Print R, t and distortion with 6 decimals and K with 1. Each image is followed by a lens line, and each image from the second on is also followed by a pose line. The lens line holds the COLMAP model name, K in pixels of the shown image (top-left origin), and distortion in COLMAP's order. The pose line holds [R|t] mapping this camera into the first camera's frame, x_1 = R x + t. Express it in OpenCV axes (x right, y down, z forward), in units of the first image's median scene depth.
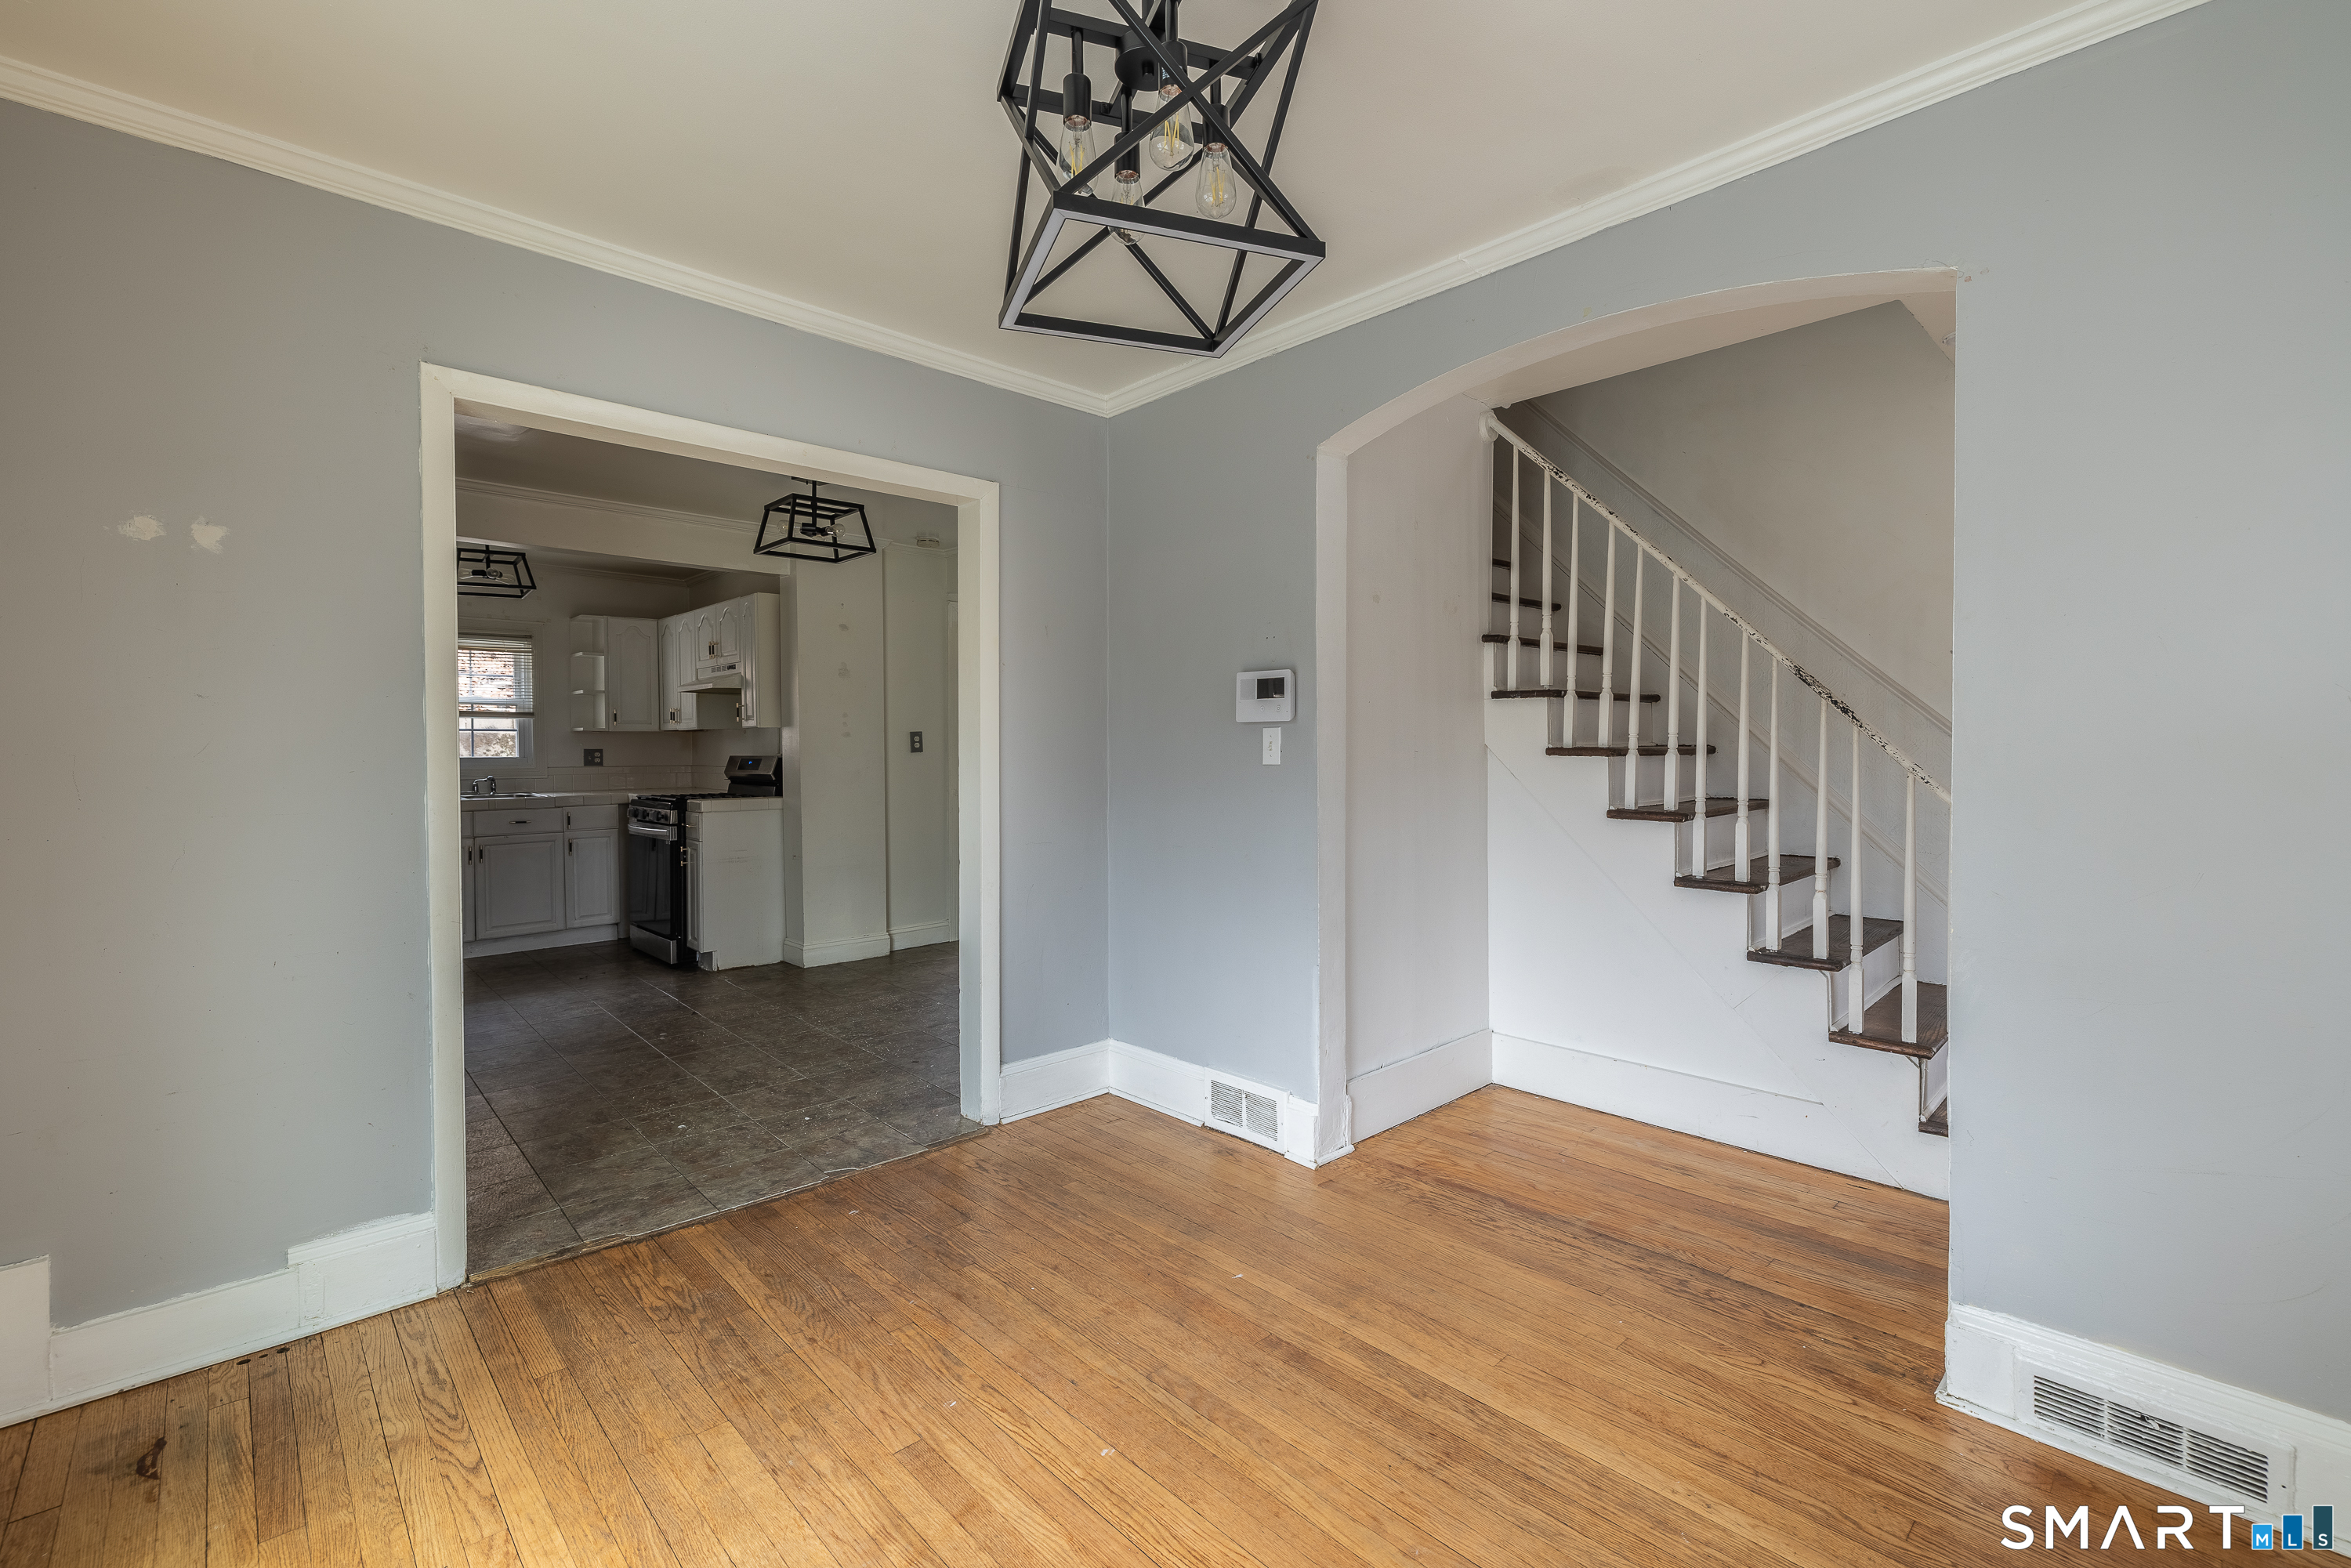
lens RADIAL K [[958.7, 0, 1221.3], [0, 958.7, 759.1], [0, 0, 1]] dist [0.000776, -0.000236]
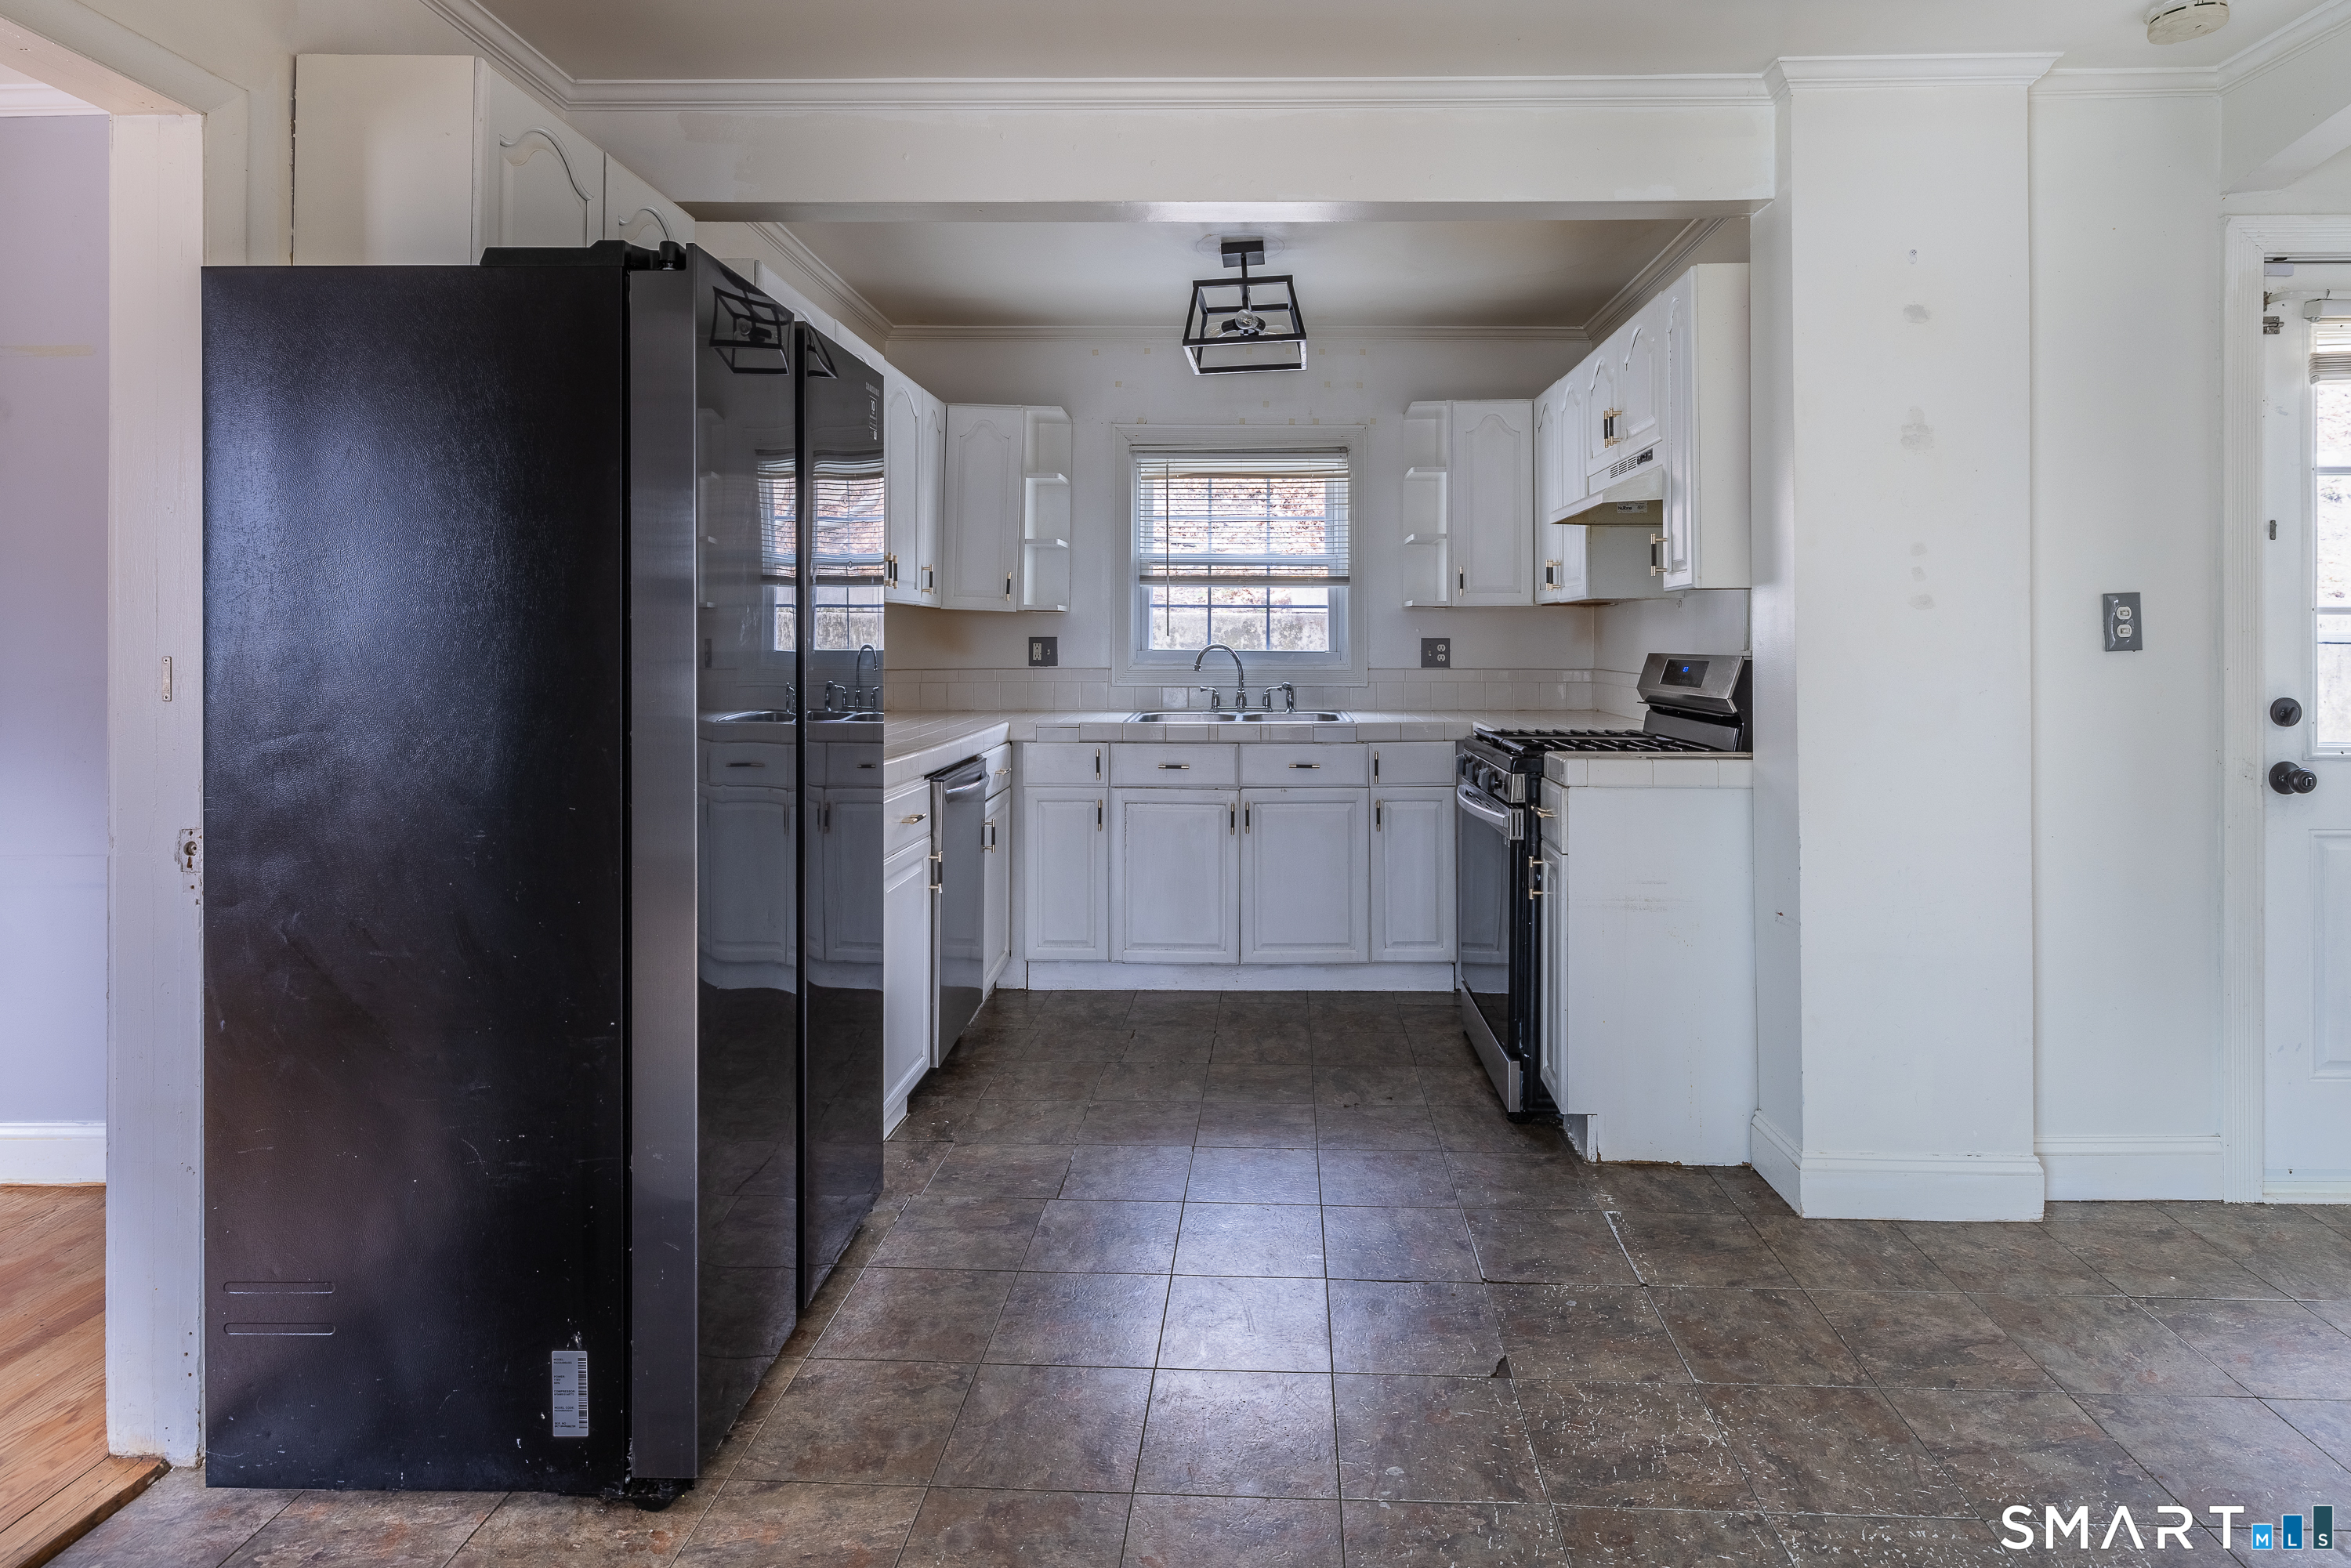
lens RADIAL K [[1199.7, 0, 1270.6], [0, 1199.7, 633.6], [0, 0, 1]] dist [0.000441, -0.000515]
pose [[0.685726, 0.001195, -0.727859, -0.216767], [-0.012550, 0.999869, -0.010181, -0.005070], [0.727752, 0.016116, 0.685651, 0.477260]]
